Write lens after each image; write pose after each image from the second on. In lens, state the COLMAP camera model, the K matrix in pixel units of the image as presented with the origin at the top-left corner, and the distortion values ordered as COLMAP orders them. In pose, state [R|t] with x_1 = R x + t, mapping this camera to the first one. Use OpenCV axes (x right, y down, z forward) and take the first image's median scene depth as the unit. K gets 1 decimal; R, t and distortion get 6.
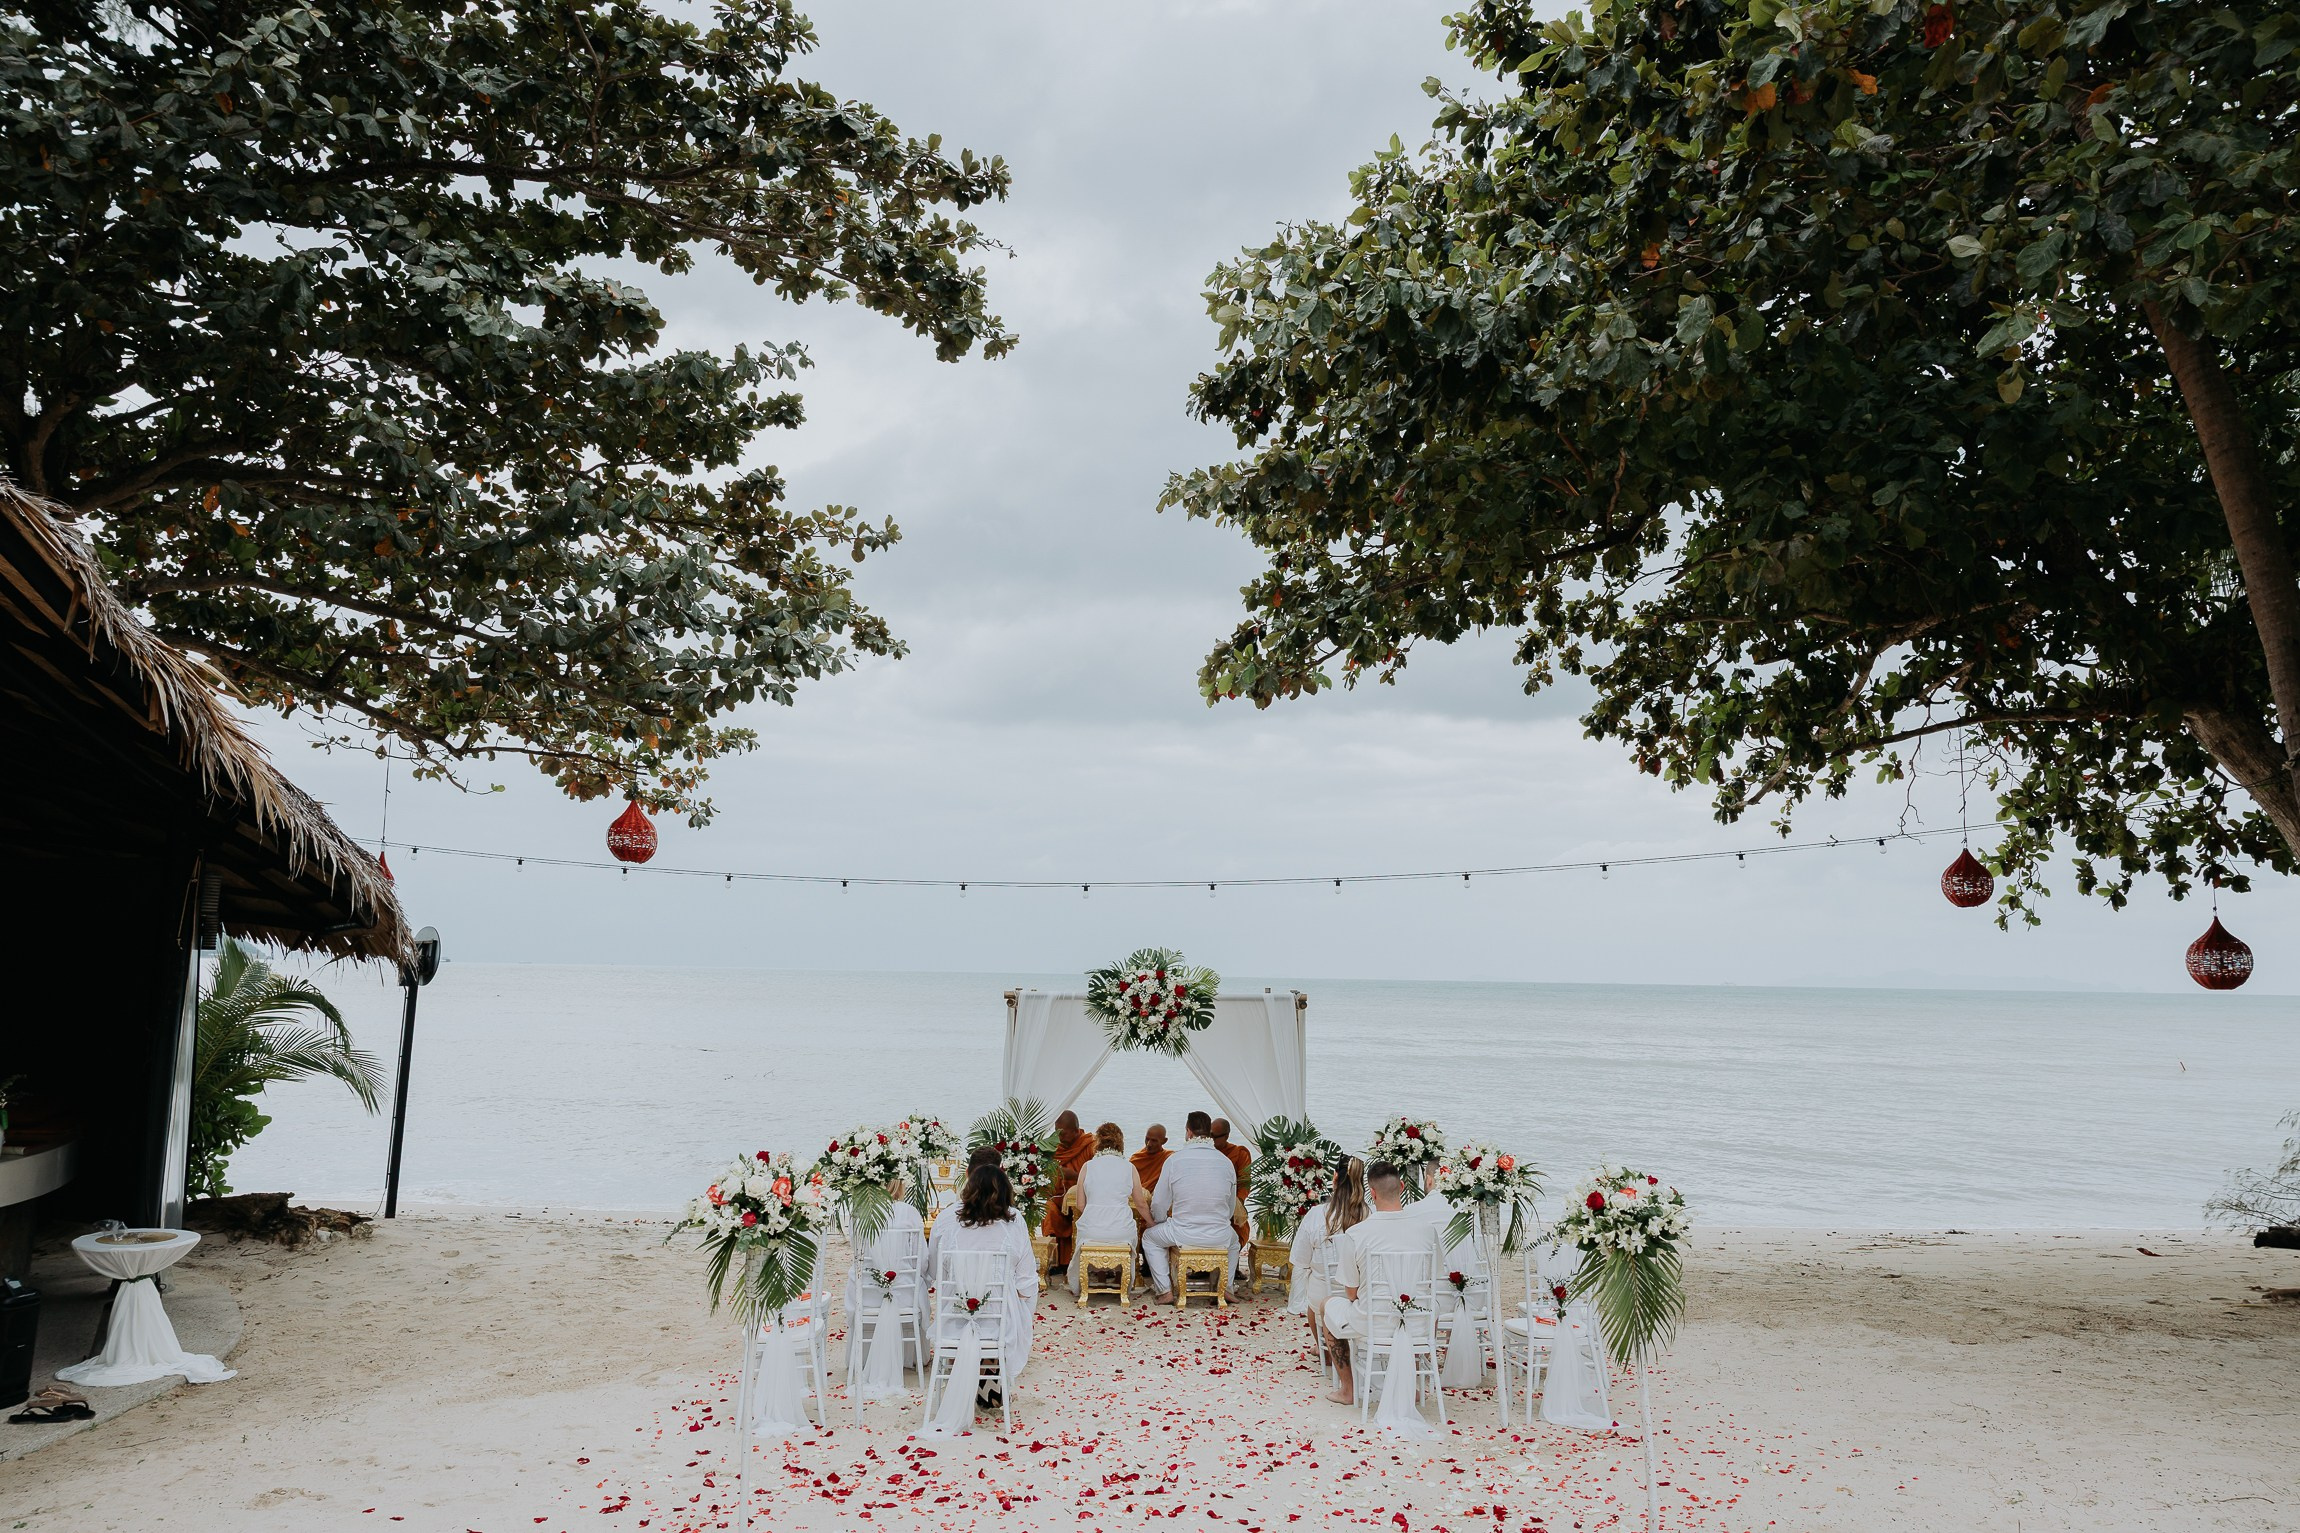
lens RADIAL K [[1529.9, 0, 1157.6], [0, 1529.9, 793.9], [0, 0, 1]] dist [-0.005027, 0.003888]
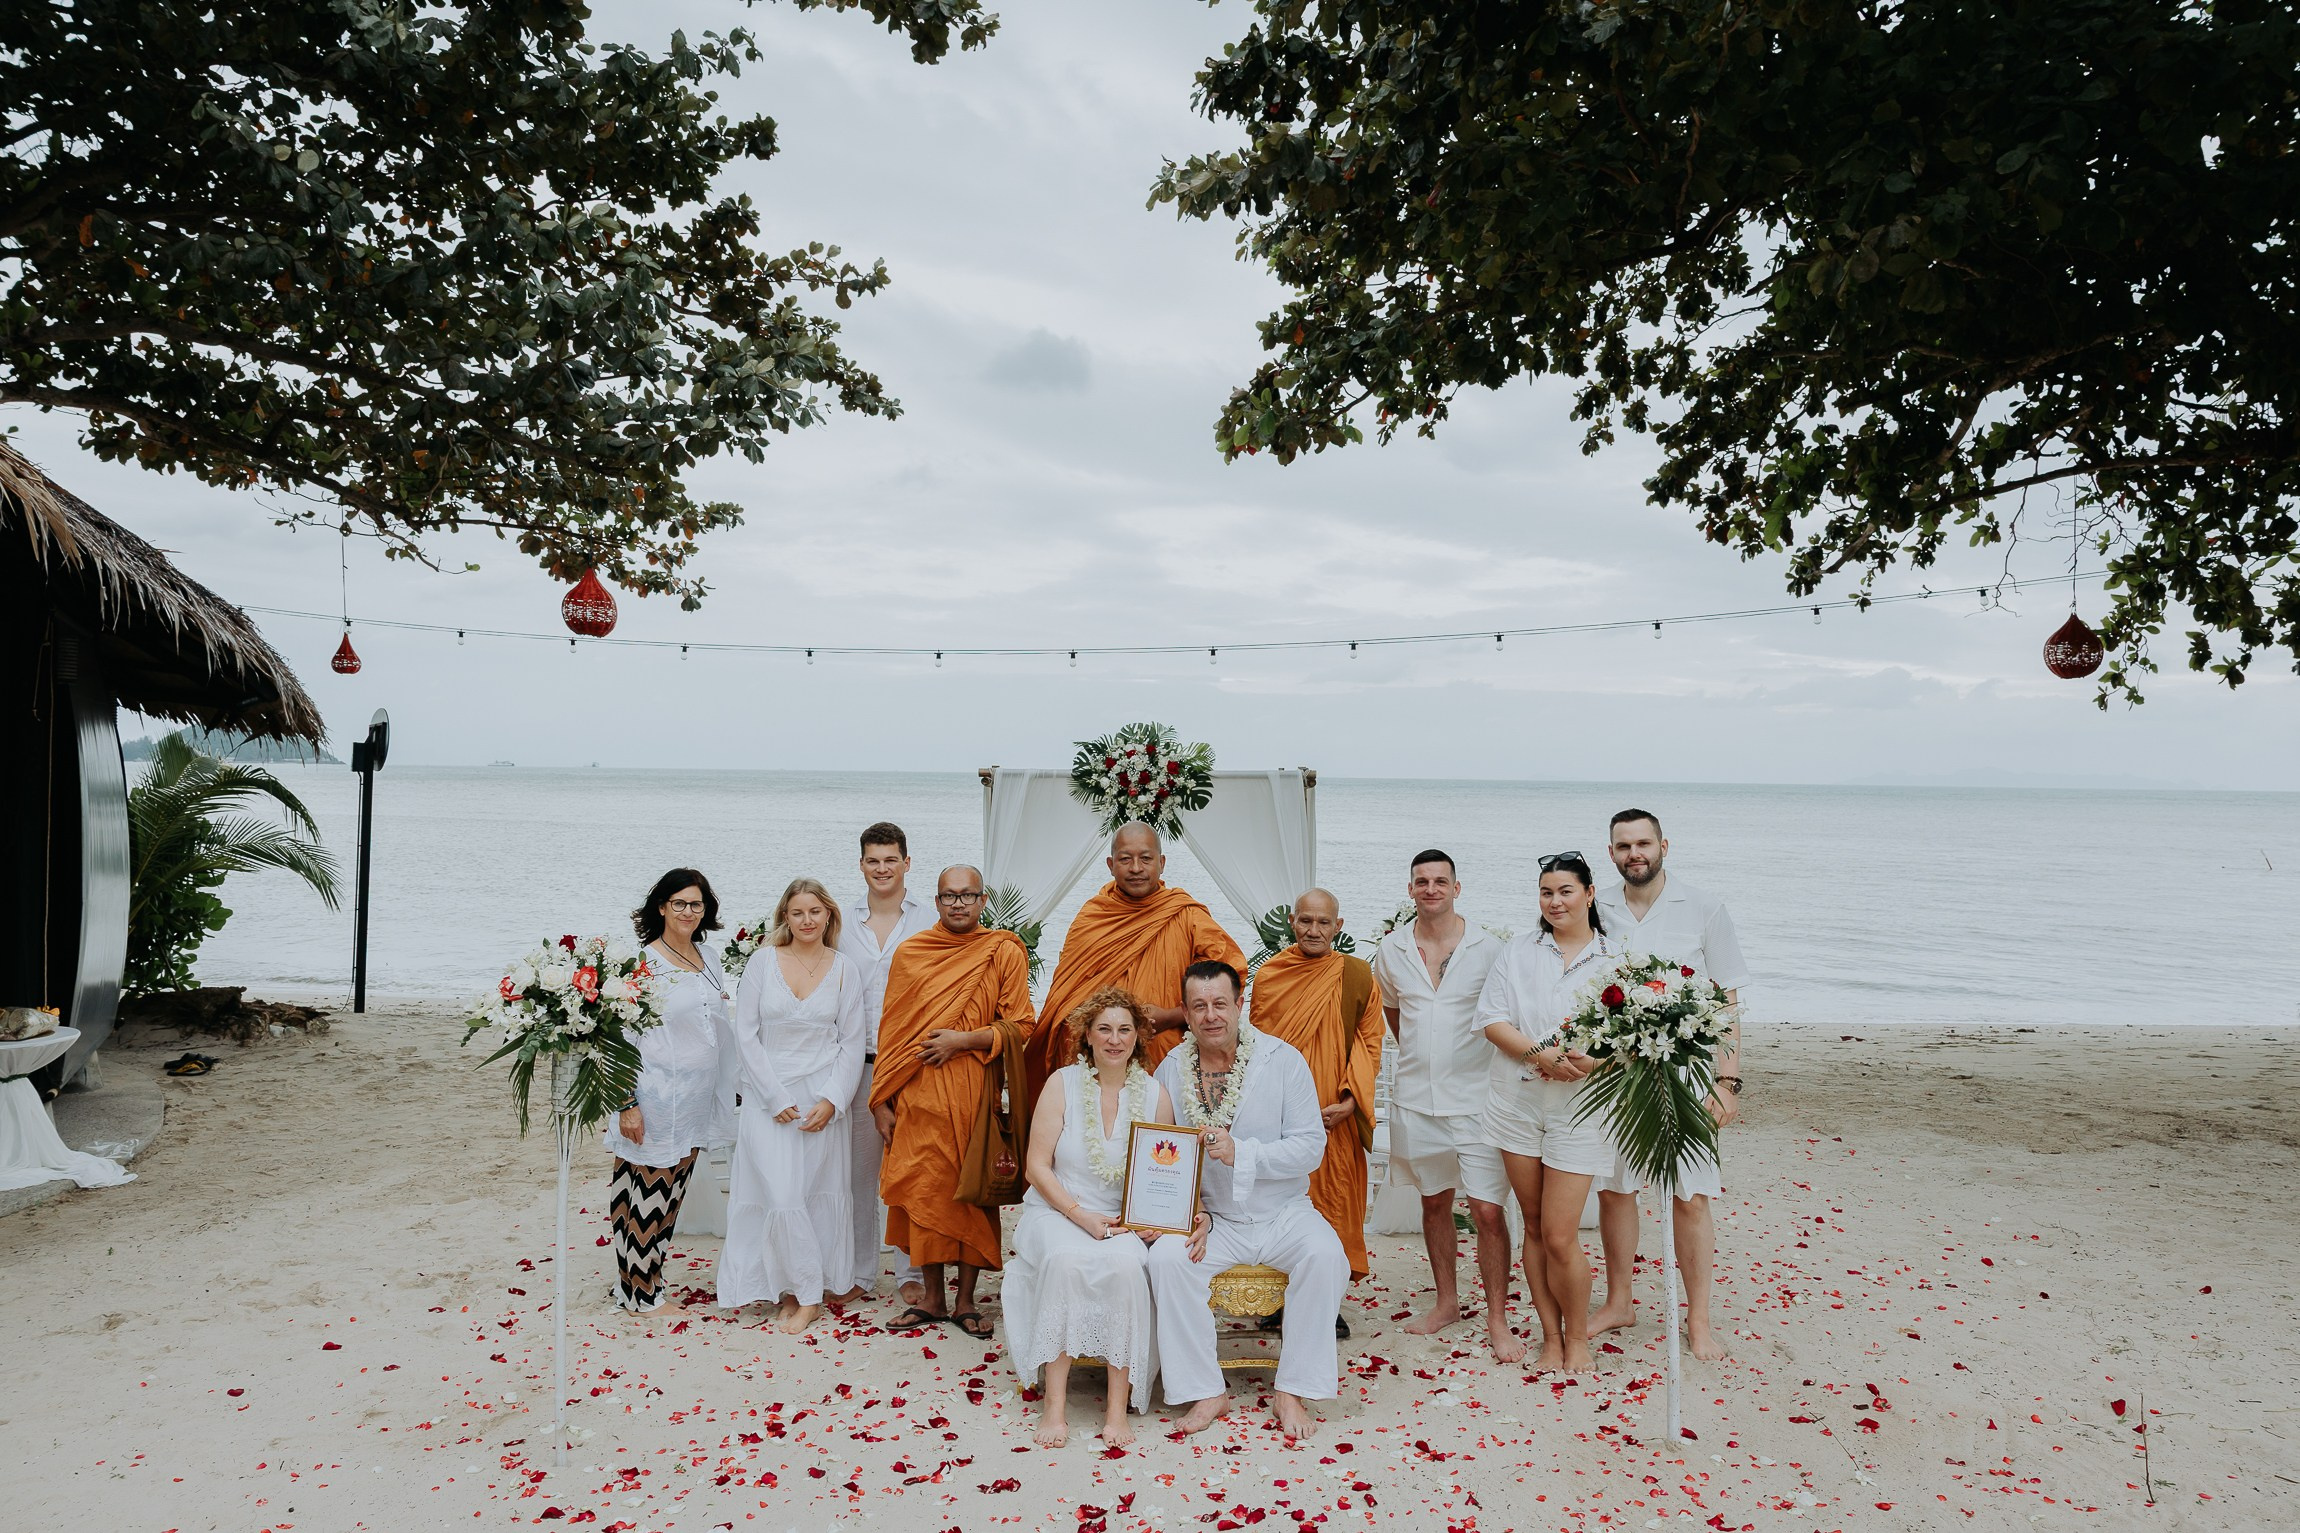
lens RADIAL K [[1529.9, 0, 1153.8], [0, 1529.9, 800.9], [0, 0, 1]] dist [-0.005027, 0.003888]
pose [[0.999091, -0.004729, -0.042362, 0.037804], [0.010342, 0.991022, 0.133295, 0.026302], [0.041351, -0.133612, 0.990171, 0.100094]]
